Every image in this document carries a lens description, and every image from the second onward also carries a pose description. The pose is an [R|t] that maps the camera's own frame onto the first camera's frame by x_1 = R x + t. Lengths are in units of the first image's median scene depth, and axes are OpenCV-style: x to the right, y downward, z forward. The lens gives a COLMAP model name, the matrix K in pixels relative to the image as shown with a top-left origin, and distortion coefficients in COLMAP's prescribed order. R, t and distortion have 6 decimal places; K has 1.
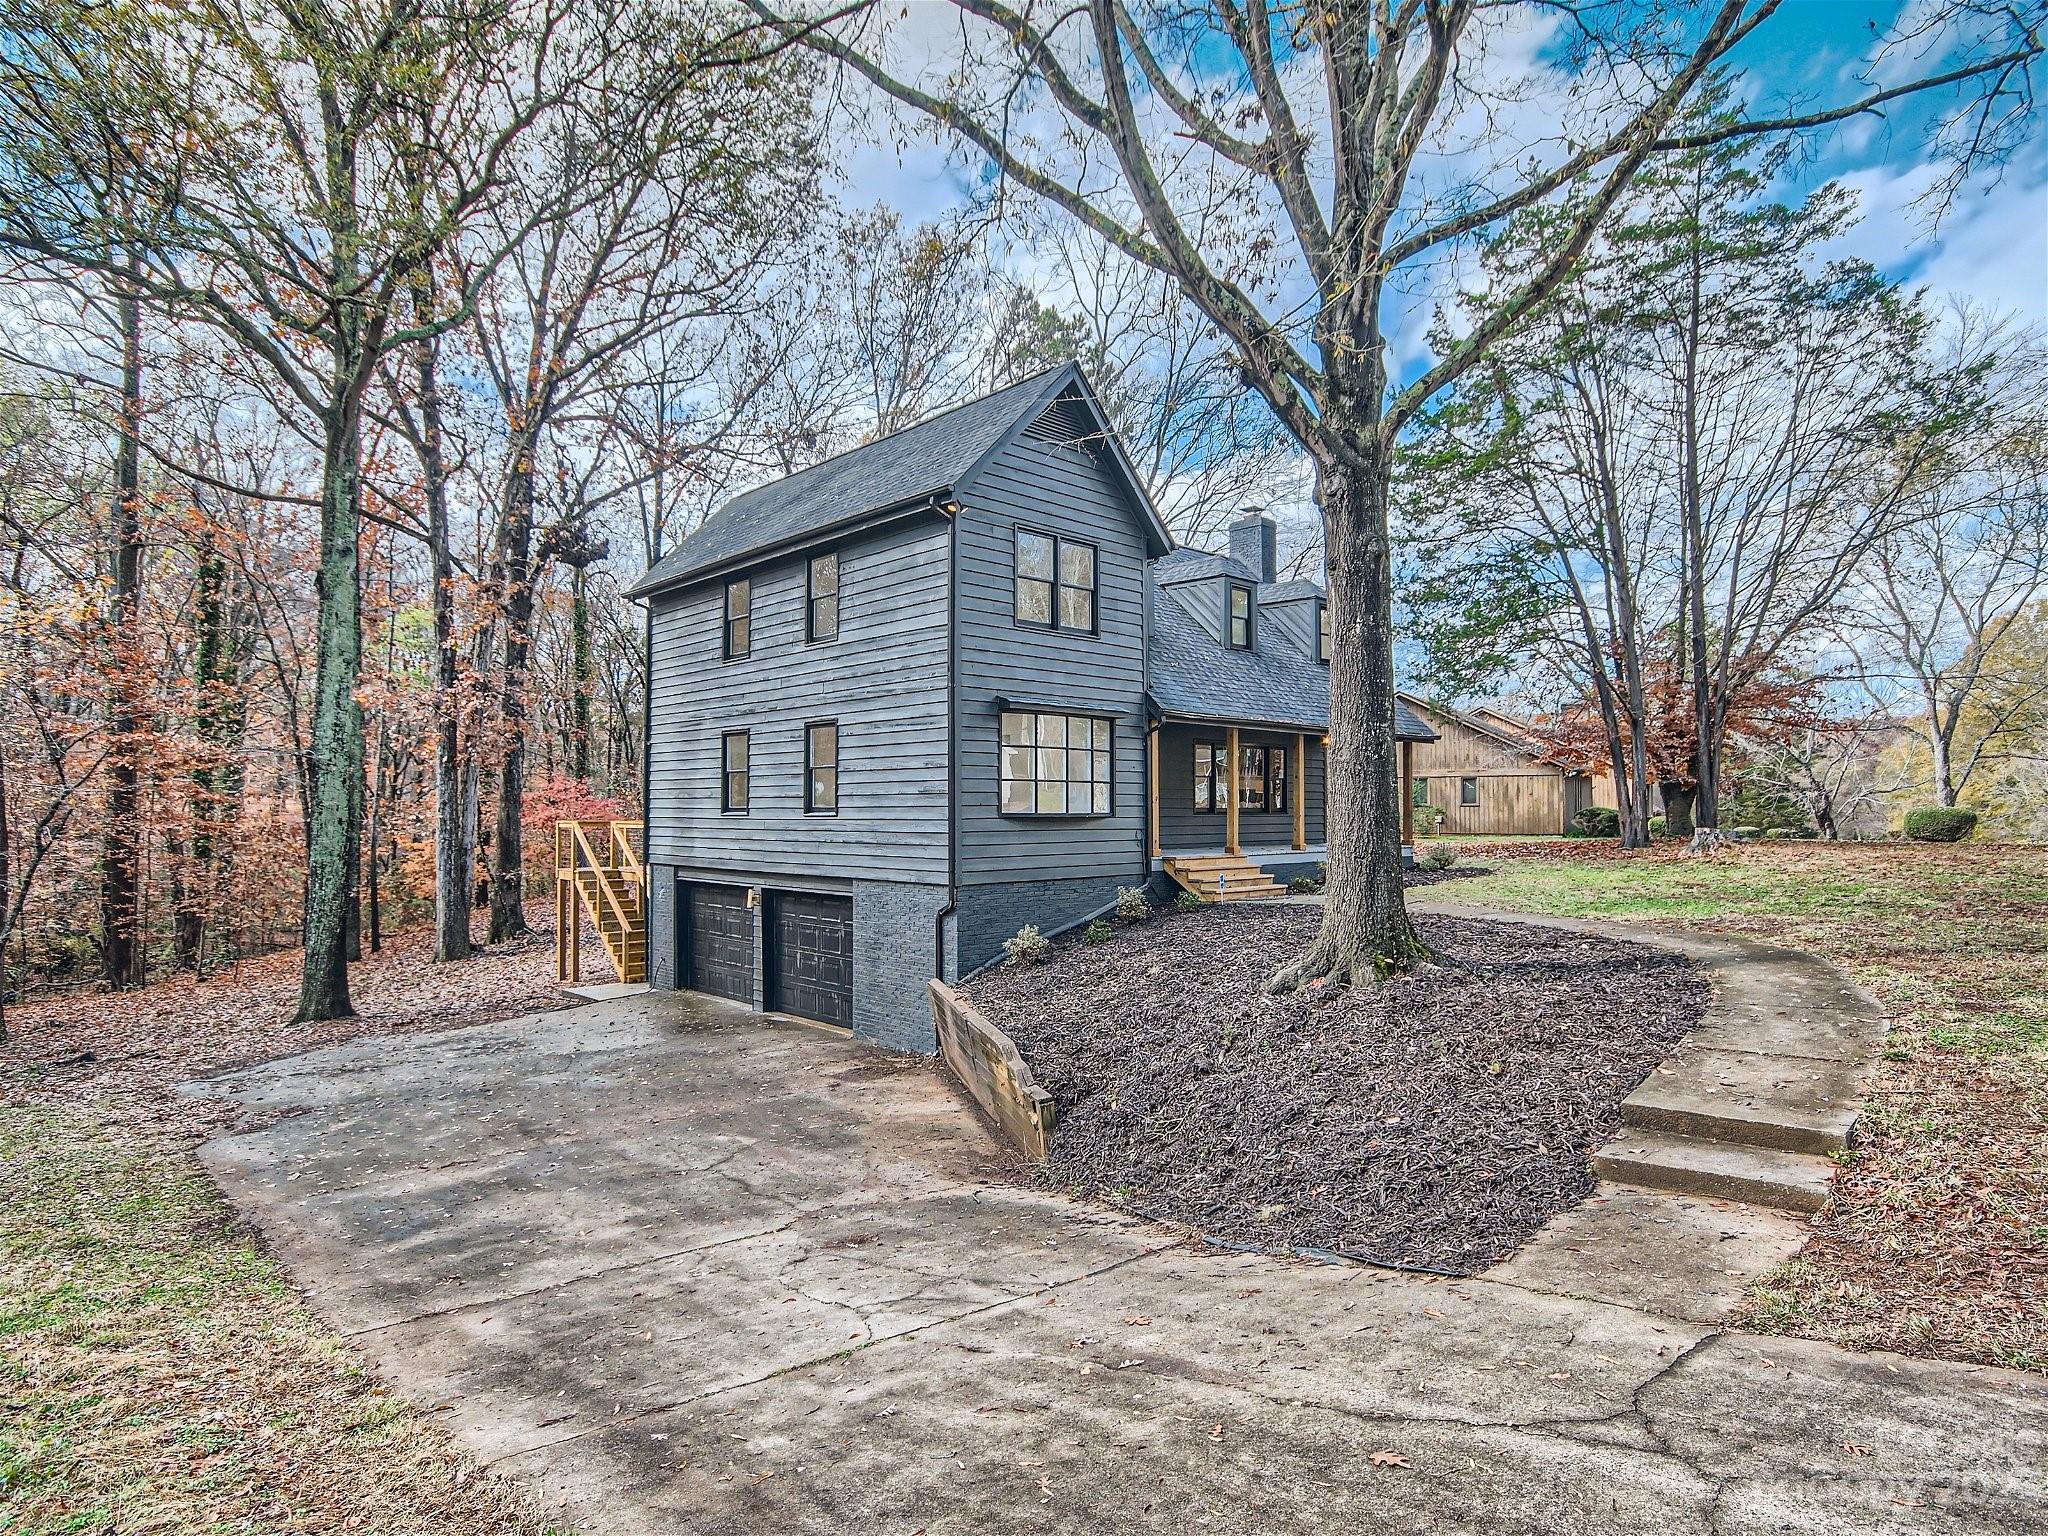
lens RADIAL K [[1110.6, 0, 1022.2], [0, 1110.6, 779.6], [0, 0, 1]] dist [-0.004792, 0.030038]
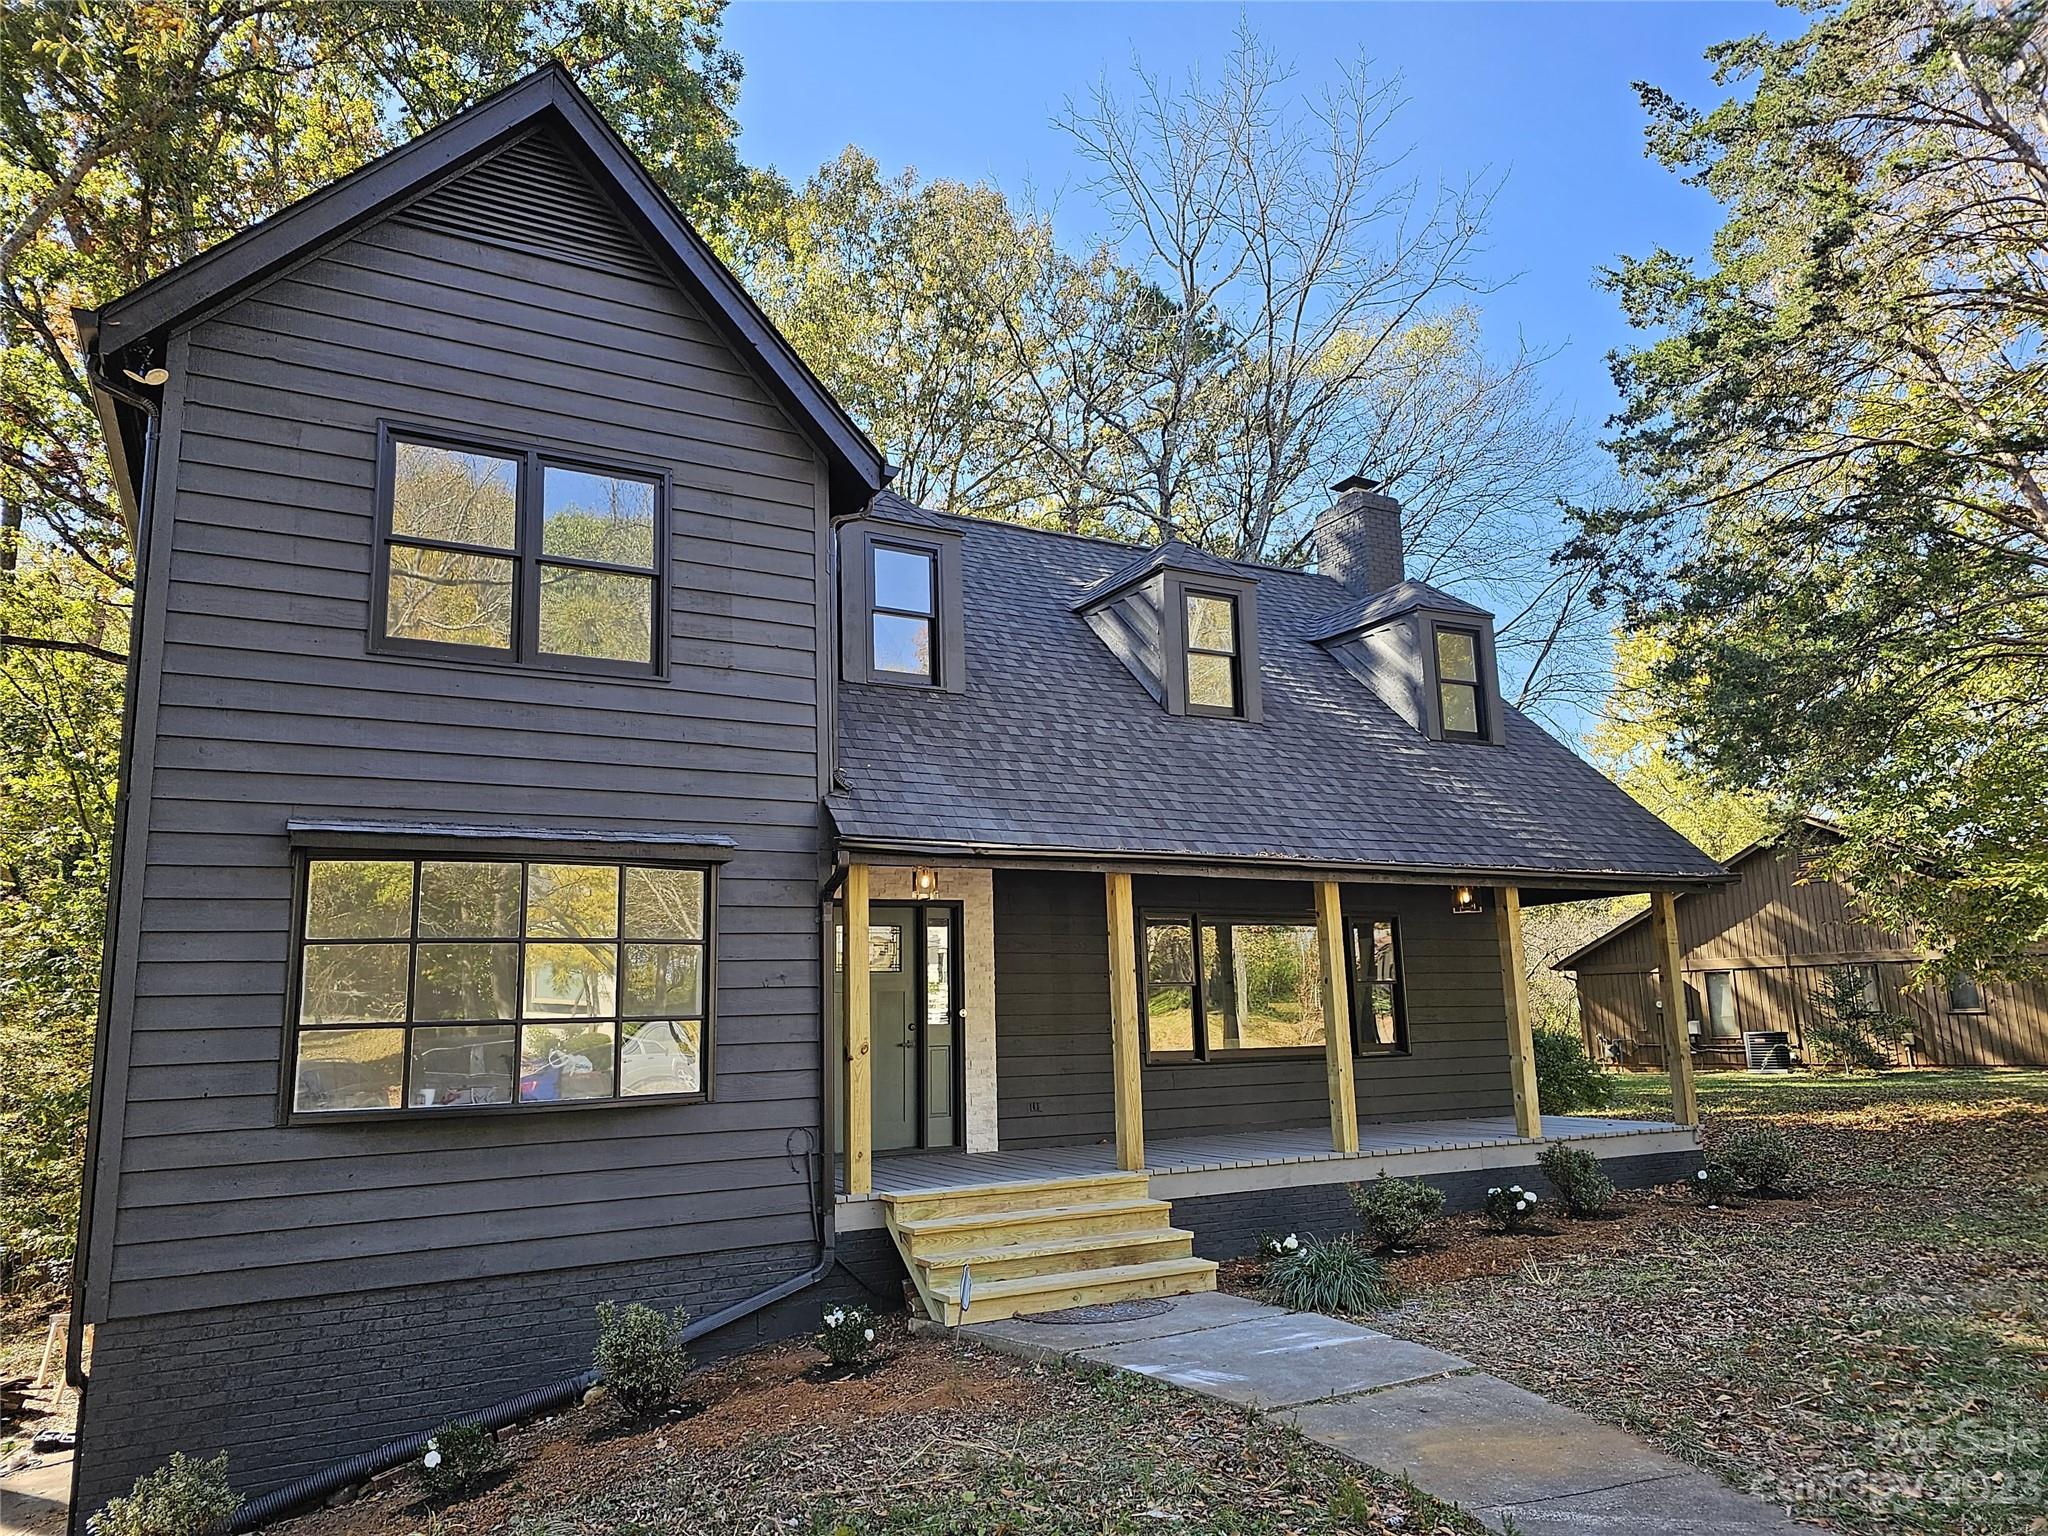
lens RADIAL K [[1110.6, 0, 1022.2], [0, 1110.6, 779.6], [0, 0, 1]] dist [-0.004792, 0.030038]
pose [[0.947941, -0.053209, -0.313970, 0.333631], [0.016483, 0.992819, -0.118488, -0.035711], [0.318019, 0.107145, 0.942010, 0.639779]]
